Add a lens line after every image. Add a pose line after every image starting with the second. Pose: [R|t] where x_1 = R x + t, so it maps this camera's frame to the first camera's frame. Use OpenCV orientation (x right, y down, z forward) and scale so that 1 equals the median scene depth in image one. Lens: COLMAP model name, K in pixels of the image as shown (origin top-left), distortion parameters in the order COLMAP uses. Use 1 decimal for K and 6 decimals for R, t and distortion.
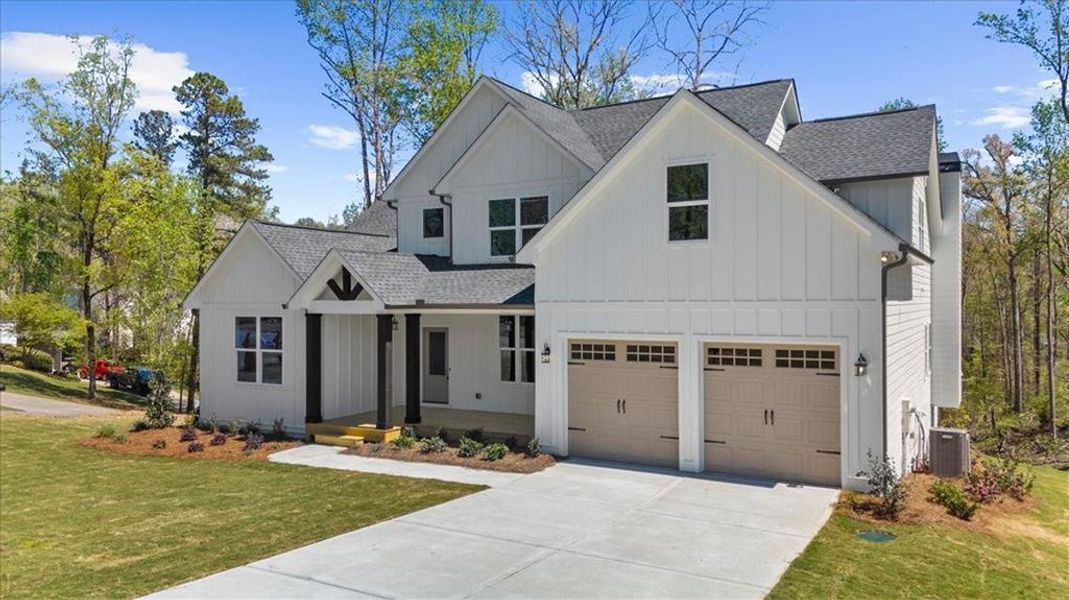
lens RADIAL K [[780.0, 0, 537.4], [0, 780.0, 299.5], [0, 0, 1]] dist [0.098844, -0.110970]
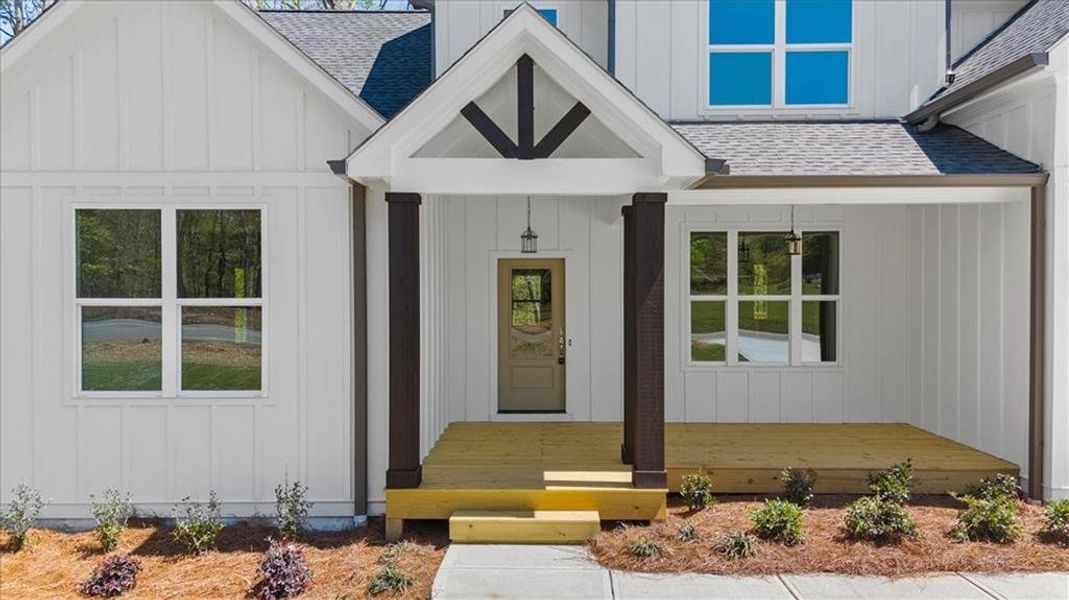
lens RADIAL K [[780.0, 0, 537.4], [0, 780.0, 299.5], [0, 0, 1]] dist [0.098844, -0.110970]
pose [[0.875102, -0.000974, 0.483937, -0.504503], [-0.002568, 0.999975, 0.006656, 0.080028], [-0.483931, -0.007068, 0.875078, 0.789731]]
